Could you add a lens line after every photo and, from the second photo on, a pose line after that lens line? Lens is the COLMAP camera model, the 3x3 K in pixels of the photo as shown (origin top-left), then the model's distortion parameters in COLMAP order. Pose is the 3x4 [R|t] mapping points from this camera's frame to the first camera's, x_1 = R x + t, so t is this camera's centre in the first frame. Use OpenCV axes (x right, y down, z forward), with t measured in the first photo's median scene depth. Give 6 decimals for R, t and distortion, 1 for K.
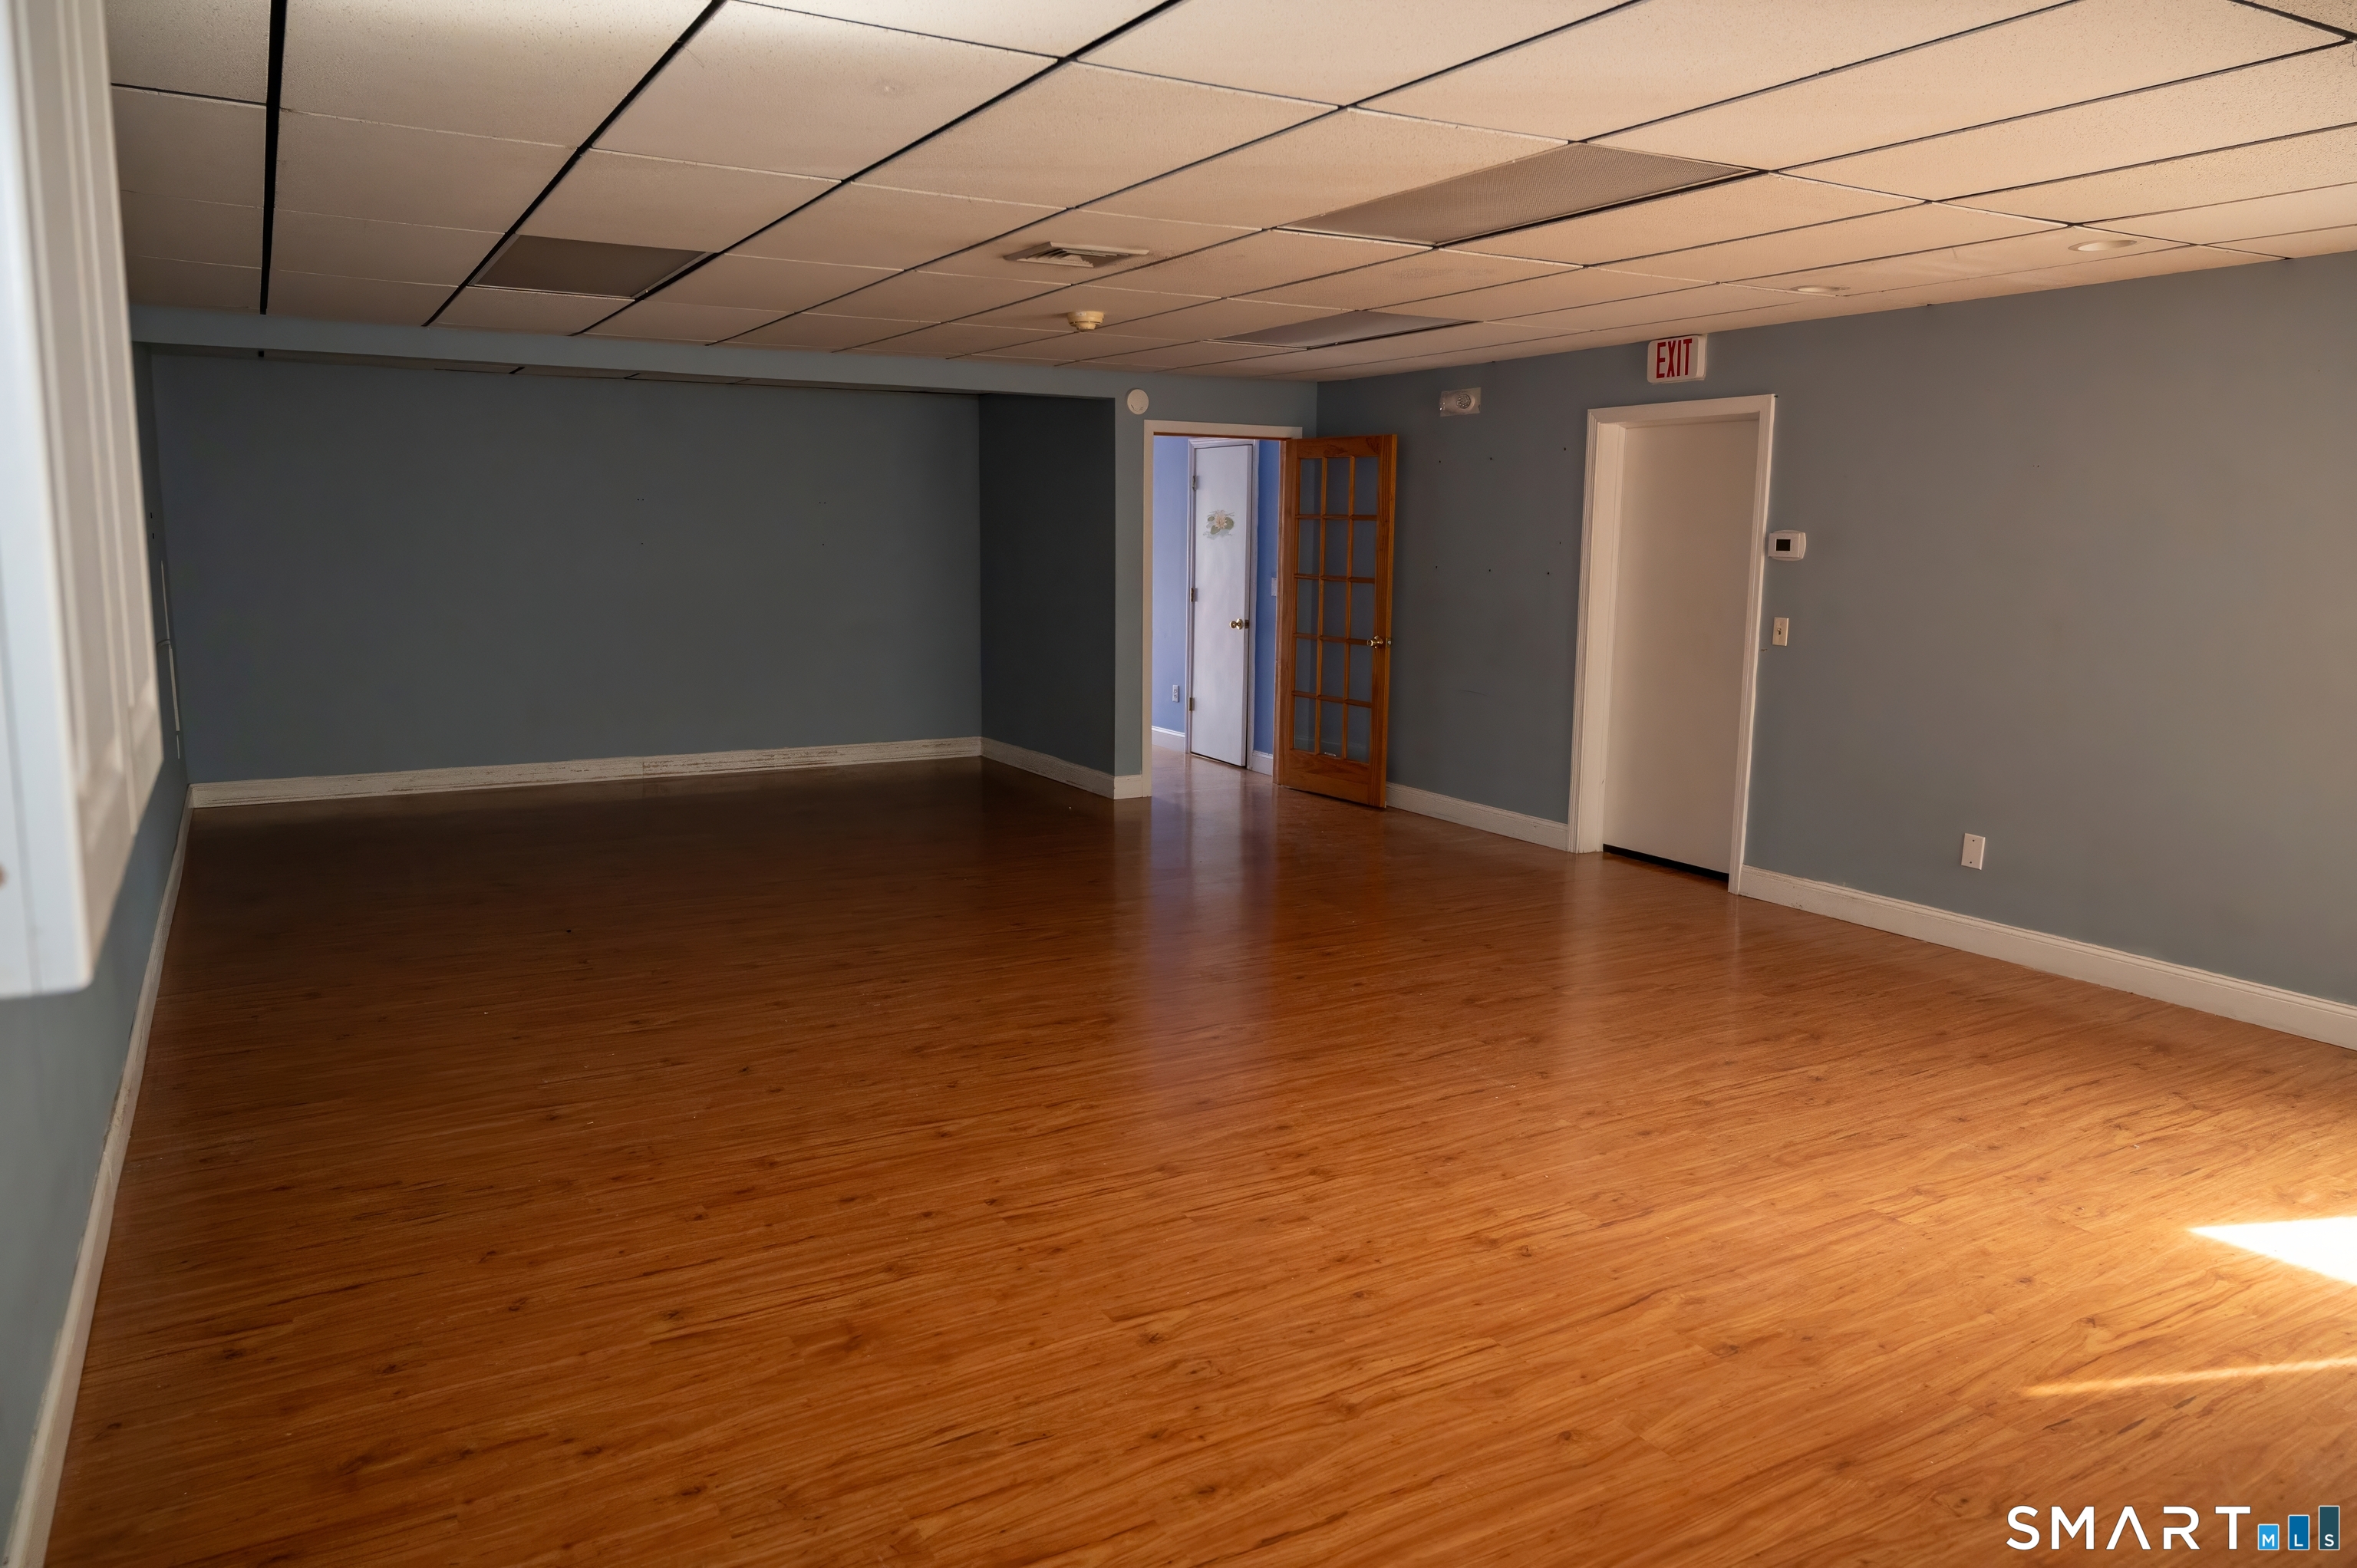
lens RADIAL K [[1586.8, 0, 1178.5], [0, 1586.8, 784.0], [0, 0, 1]] dist [-0.008387, 0.001262]
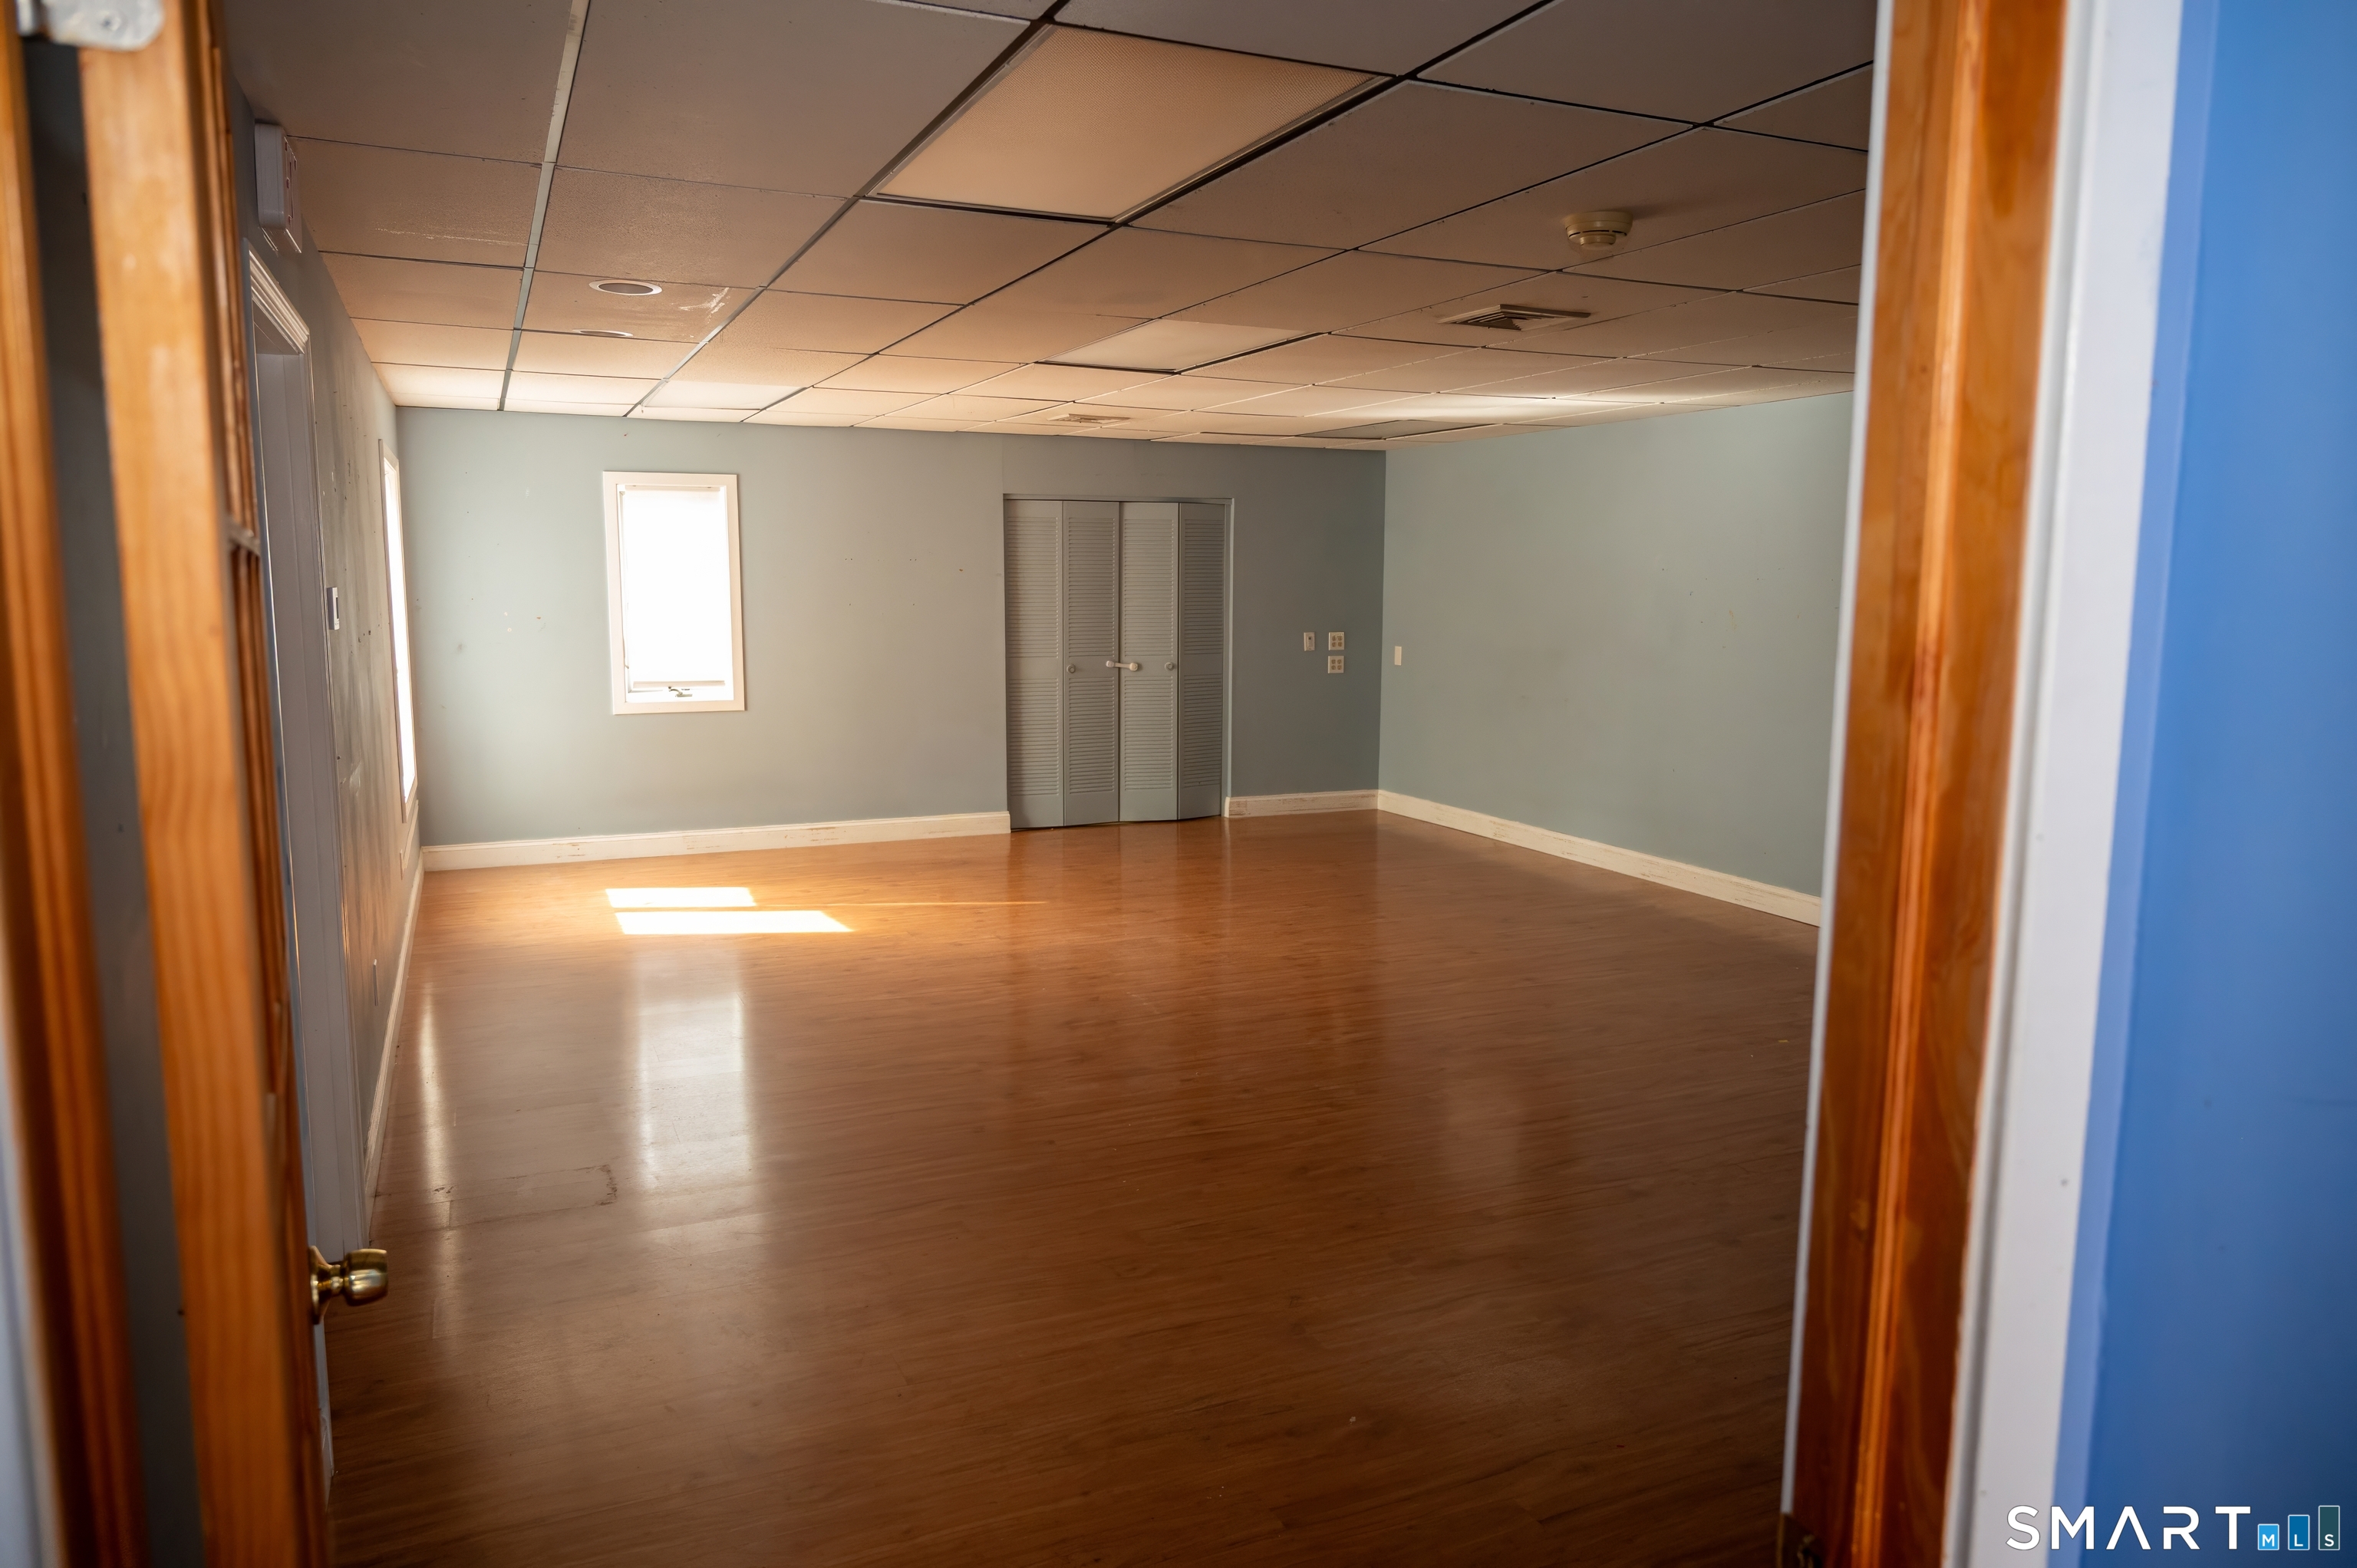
lens RADIAL K [[1586.8, 0, 1178.5], [0, 1586.8, 784.0], [0, 0, 1]] dist [-0.008387, 0.001262]
pose [[-0.994905, -0.029042, 0.096545, 0.041409], [0.000422, 0.956404, 0.292048, -0.367717], [-0.100818, 0.290601, -0.951518, 2.178982]]
